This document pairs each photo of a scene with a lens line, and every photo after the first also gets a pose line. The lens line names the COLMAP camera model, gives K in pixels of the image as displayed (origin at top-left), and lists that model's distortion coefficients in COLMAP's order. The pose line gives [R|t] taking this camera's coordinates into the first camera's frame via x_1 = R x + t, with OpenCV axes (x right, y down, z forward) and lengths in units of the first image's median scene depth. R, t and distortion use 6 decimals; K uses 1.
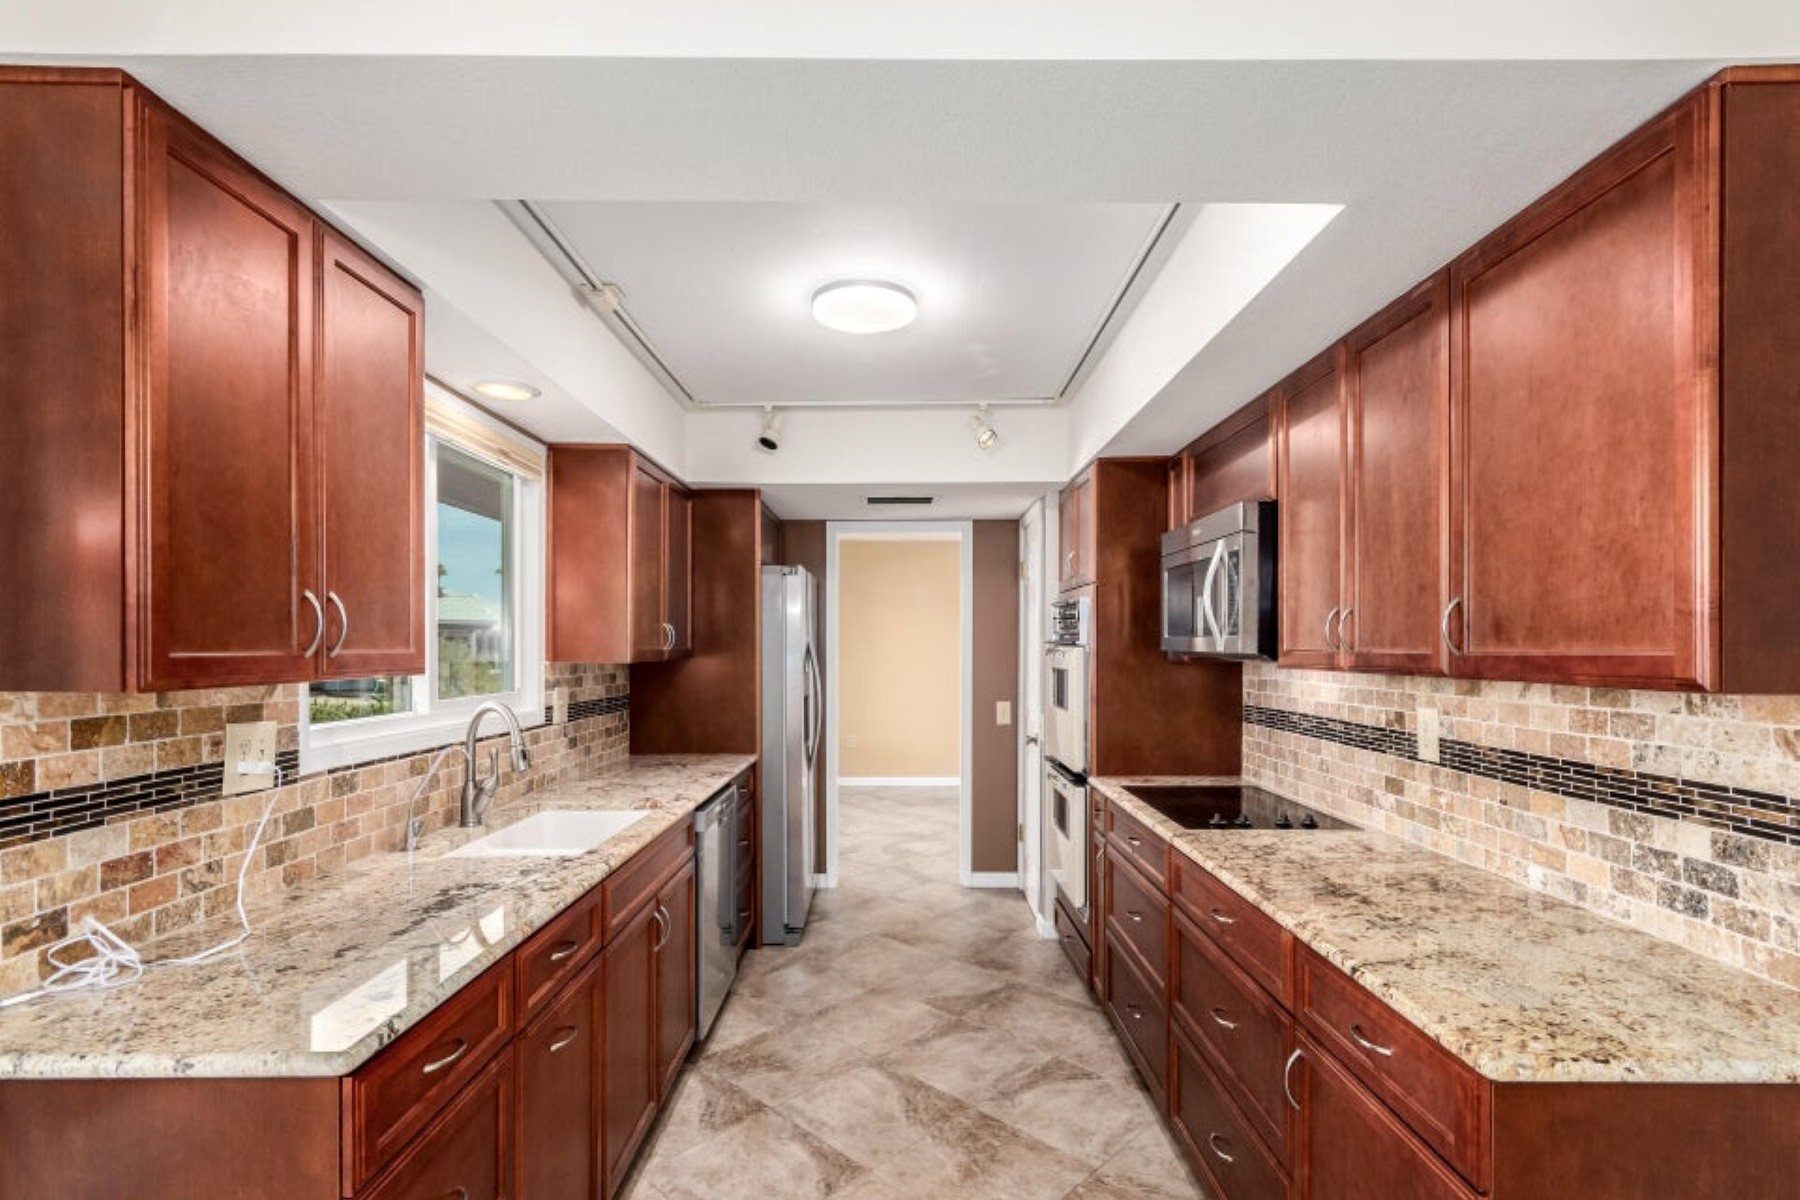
lens RADIAL K [[823.7, 0, 901.8], [0, 823.7, 645.3], [0, 0, 1]] dist [0.003119, -0.000132]
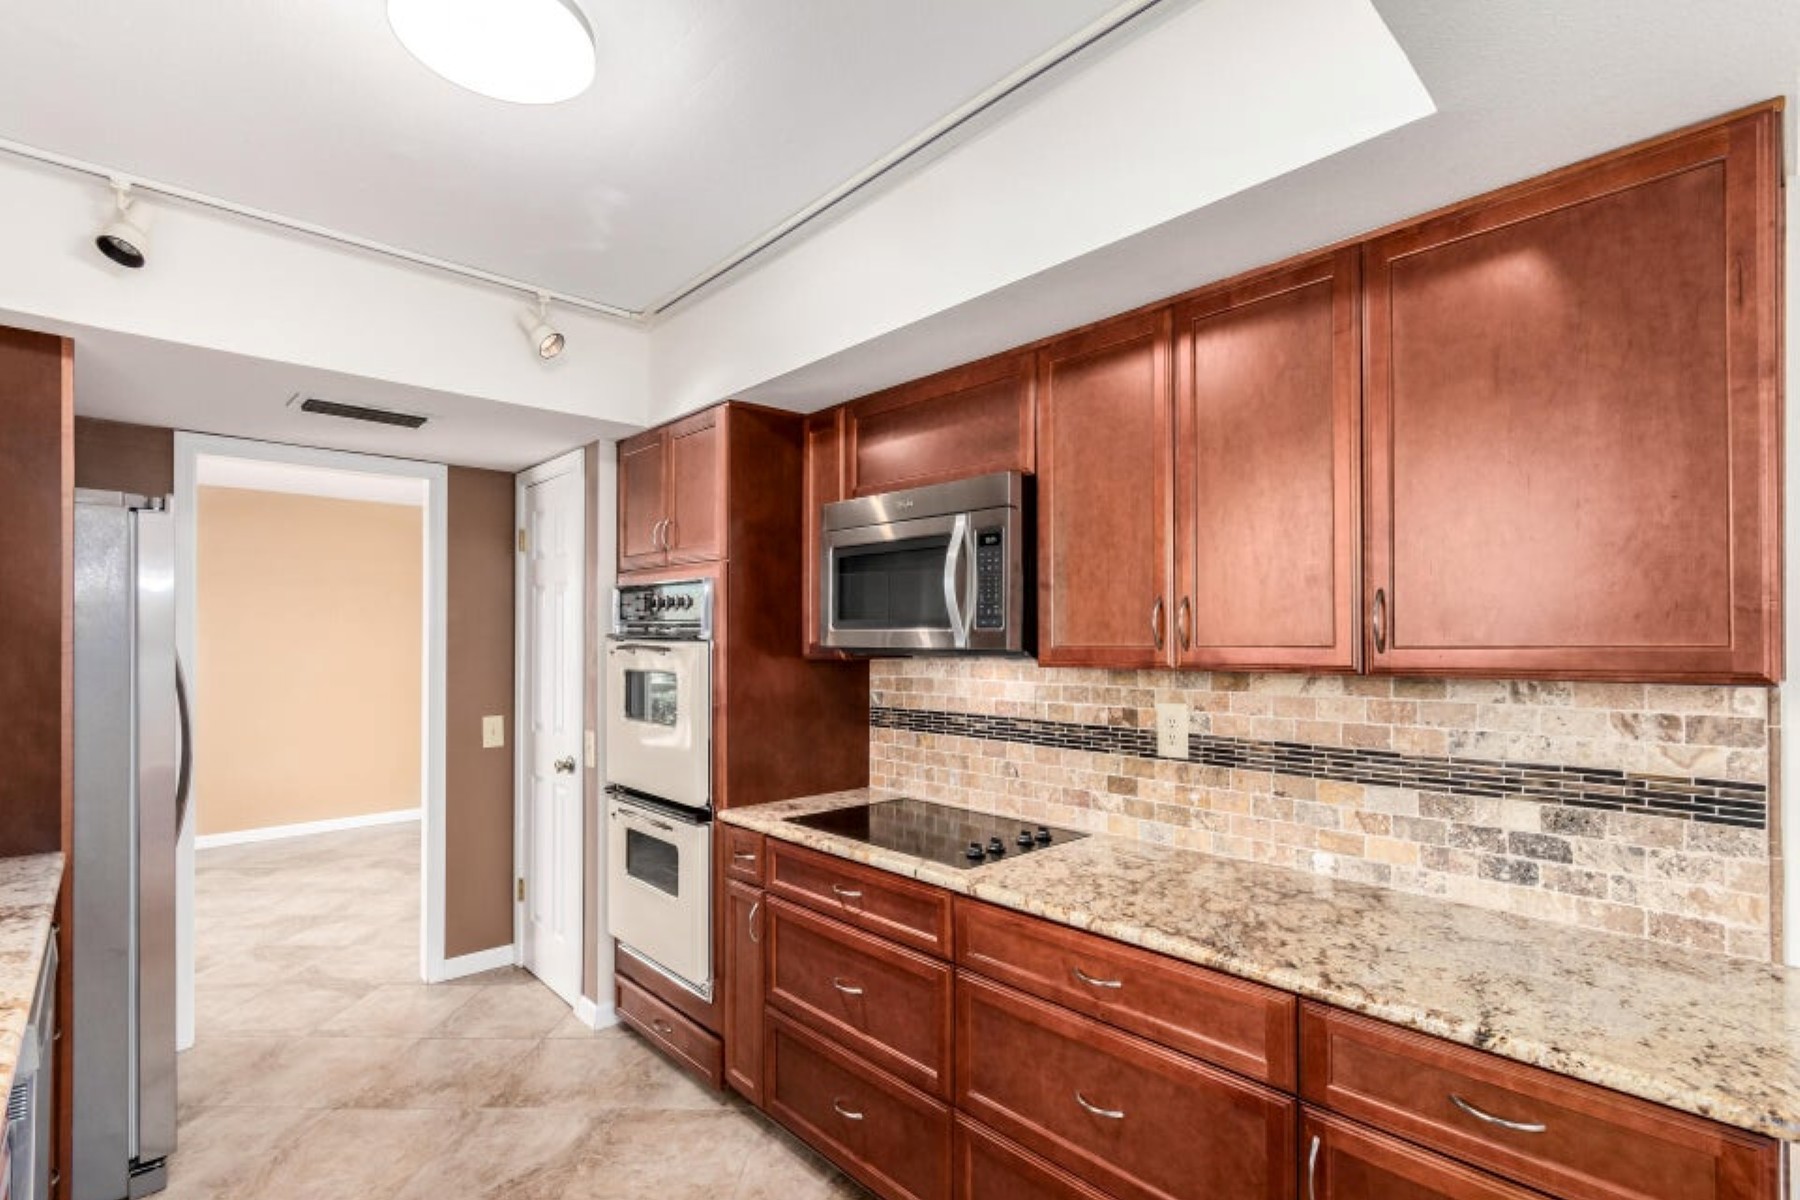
lens RADIAL K [[823.7, 0, 892.5], [0, 823.7, 635.7], [0, 0, 1]] dist [0.003119, -0.000132]
pose [[0.731038, 0.005398, 0.682315, -0.292289], [-0.001198, 0.999977, -0.006627, 0.001068], [-0.682335, 0.004027, 0.731028, 0.525824]]
